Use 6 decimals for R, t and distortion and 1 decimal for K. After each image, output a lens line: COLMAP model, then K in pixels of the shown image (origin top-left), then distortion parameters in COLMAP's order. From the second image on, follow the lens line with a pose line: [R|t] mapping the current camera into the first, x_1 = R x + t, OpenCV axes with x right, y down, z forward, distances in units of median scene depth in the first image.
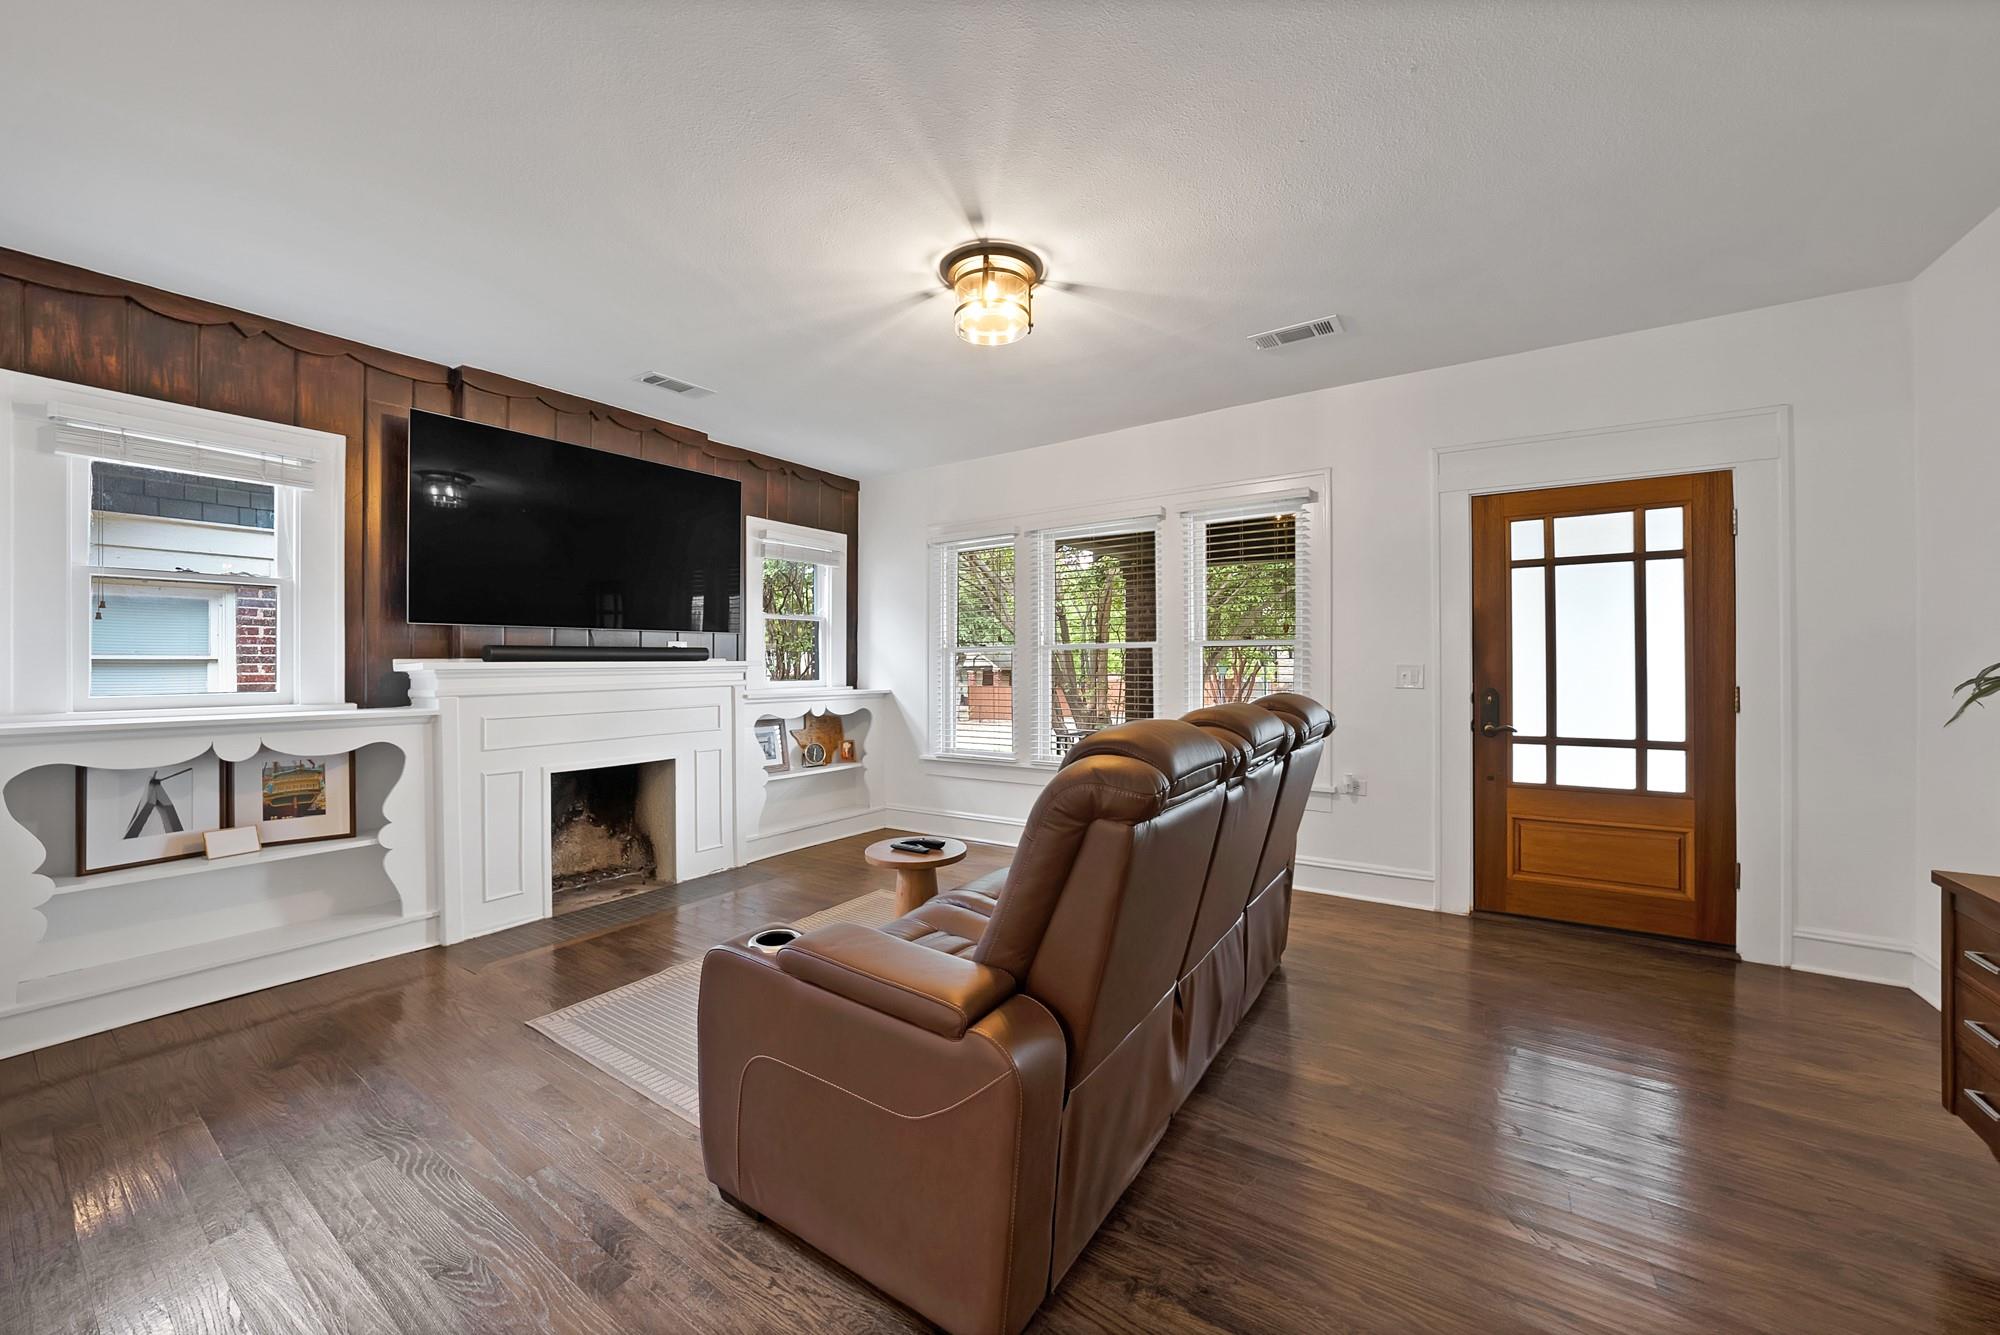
lens RADIAL K [[703.3, 0, 988.3], [0, 703.3, 664.0], [0, 0, 1]] dist [-0.000255, 0.000191]
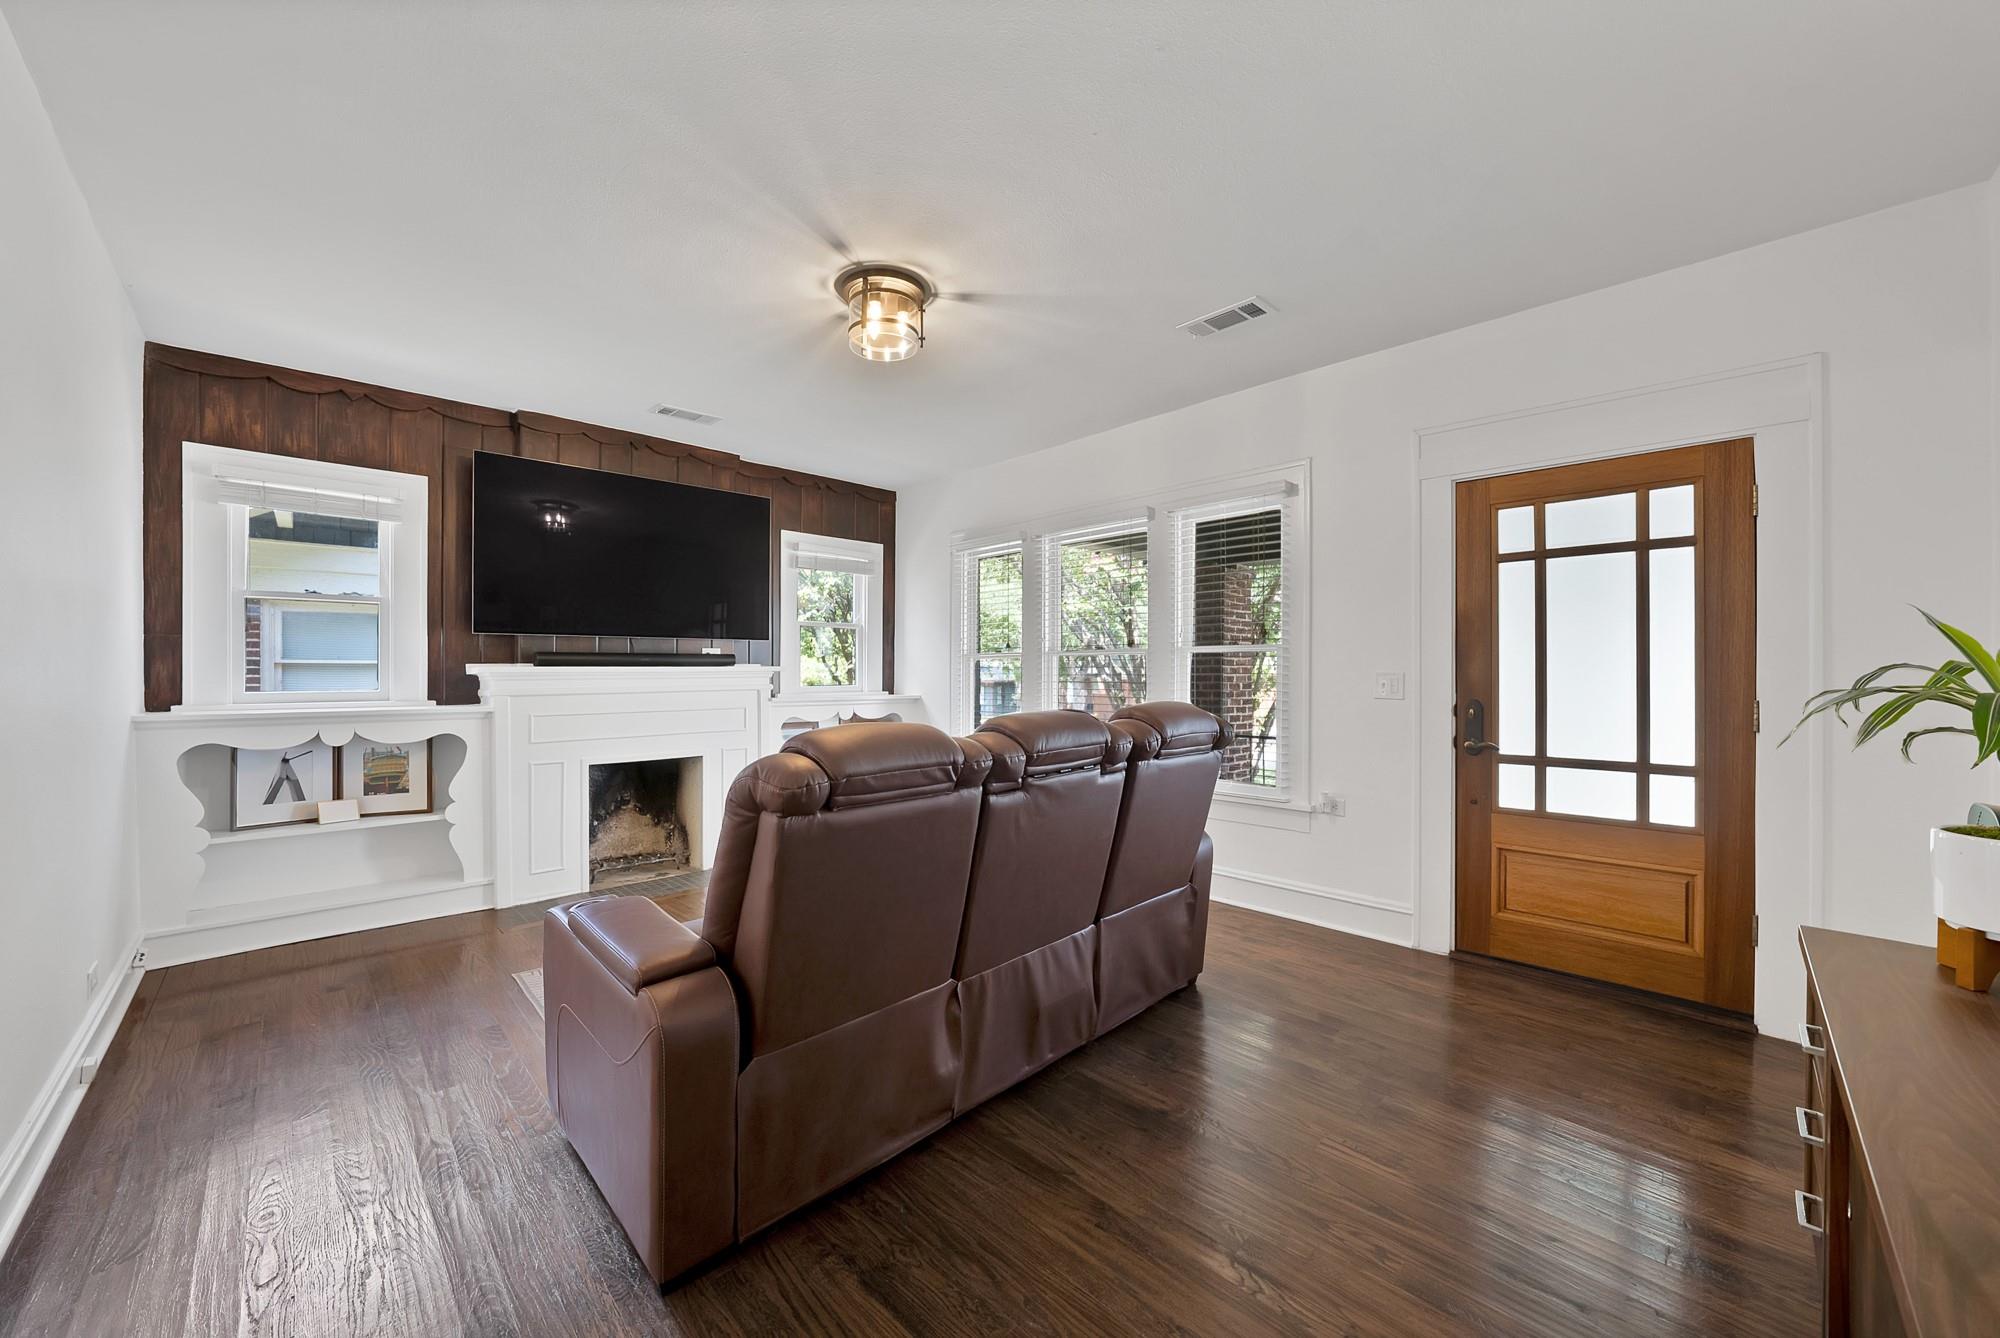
lens RADIAL K [[726.7, 0, 998.3], [0, 726.7, 672.8], [0, 0, 1]] dist [-0.000429, -0.000060]
pose [[0.978773, 0.004827, -0.204892, 0.314906], [-0.004326, 0.999986, 0.002895, 0.000801], [0.204903, -0.001948, 0.978780, -0.011159]]
